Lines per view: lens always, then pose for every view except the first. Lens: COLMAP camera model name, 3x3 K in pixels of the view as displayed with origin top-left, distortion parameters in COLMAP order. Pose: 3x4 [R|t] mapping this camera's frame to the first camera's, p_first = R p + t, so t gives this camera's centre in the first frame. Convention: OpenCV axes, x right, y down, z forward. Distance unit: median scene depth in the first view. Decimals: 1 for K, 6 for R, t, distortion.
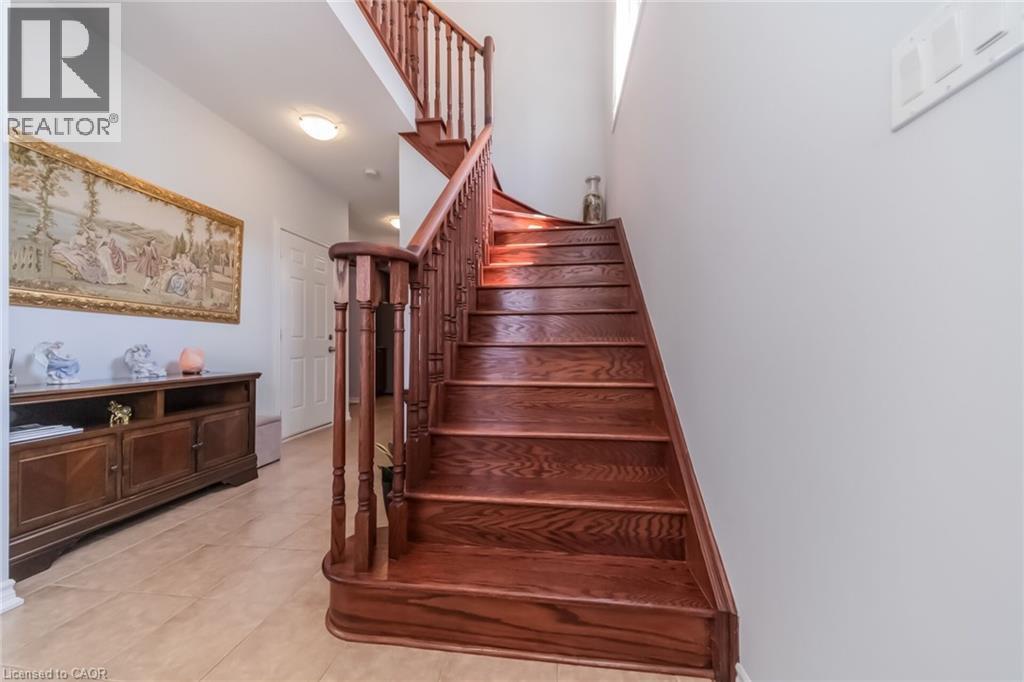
lens RADIAL K [[363.8, 0, 512.0], [0, 363.8, 341.0], [0, 0, 1]] dist [0.047287, -0.010643]
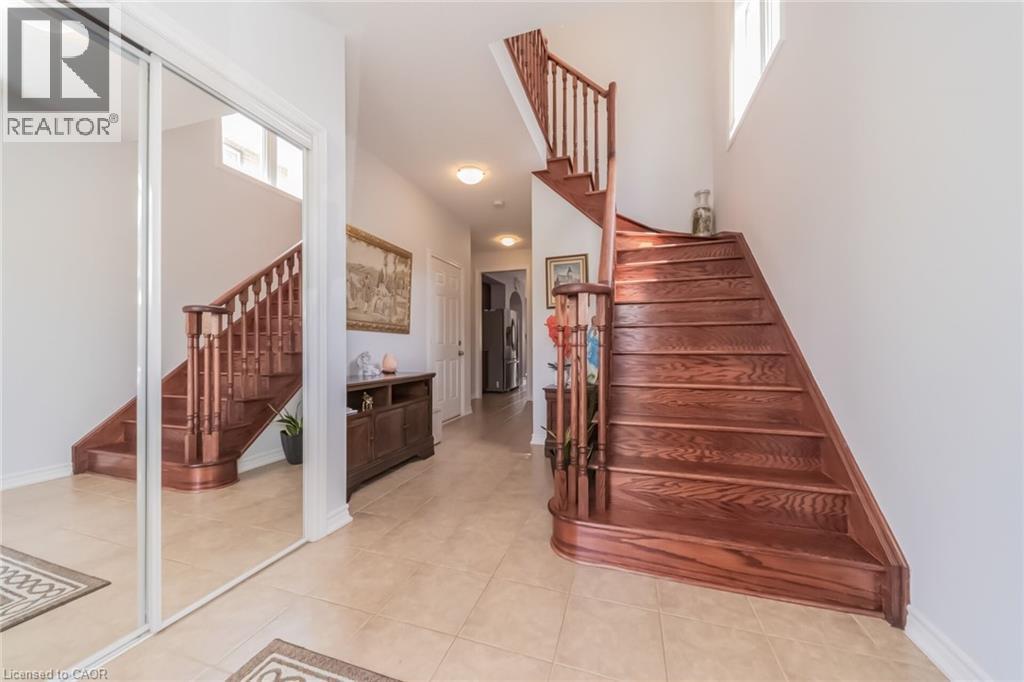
lens RADIAL K [[363.8, 0, 512.0], [0, 363.8, 341.0], [0, 0, 1]] dist [0.047287, -0.010643]
pose [[0.986012, -0.005010, -0.166598, -0.256127], [0.004917, 0.999987, -0.000971, -0.028340], [0.166601, 0.000138, 0.986024, -0.251967]]
